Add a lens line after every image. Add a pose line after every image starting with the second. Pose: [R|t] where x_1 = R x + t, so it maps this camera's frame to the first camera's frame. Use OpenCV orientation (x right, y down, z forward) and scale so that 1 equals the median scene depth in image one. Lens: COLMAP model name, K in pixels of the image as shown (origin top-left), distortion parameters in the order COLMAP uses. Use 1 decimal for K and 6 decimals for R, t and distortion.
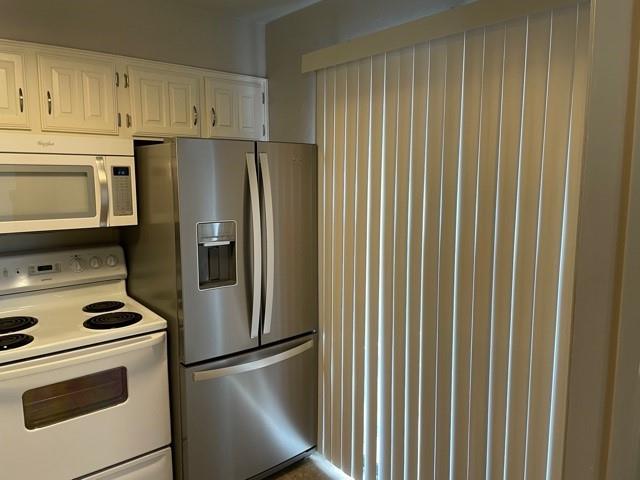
lens RADIAL K [[481.5, 0, 322.1], [0, 481.5, 238.1], [0, 0, 1]] dist [0.060847, -0.089465]
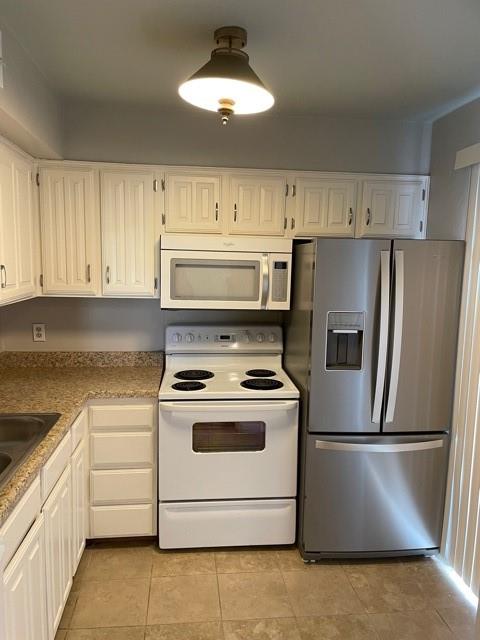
lens RADIAL K [[481.5, 0, 237.2], [0, 481.5, 326.3], [0, 0, 1]] dist [0.060847, -0.089465]
pose [[0.825168, 0.092791, -0.557215, 0.185029], [-0.094894, 0.995169, 0.025196, -0.004476], [0.556860, 0.032085, 0.829986, -0.067552]]
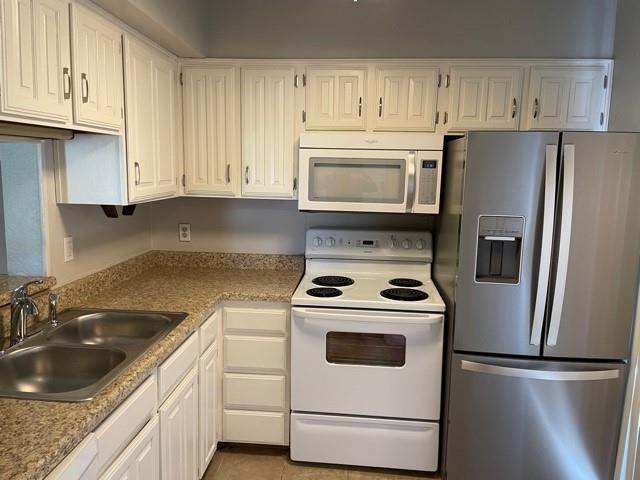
lens RADIAL K [[481.5, 0, 311.6], [0, 481.5, 239.3], [0, 0, 1]] dist [0.060847, -0.089465]
pose [[0.699916, 0.118025, -0.704406, 0.192991], [-0.112930, 0.992133, 0.054024, 0.003332], [0.705241, 0.041736, 0.707738, 0.032504]]
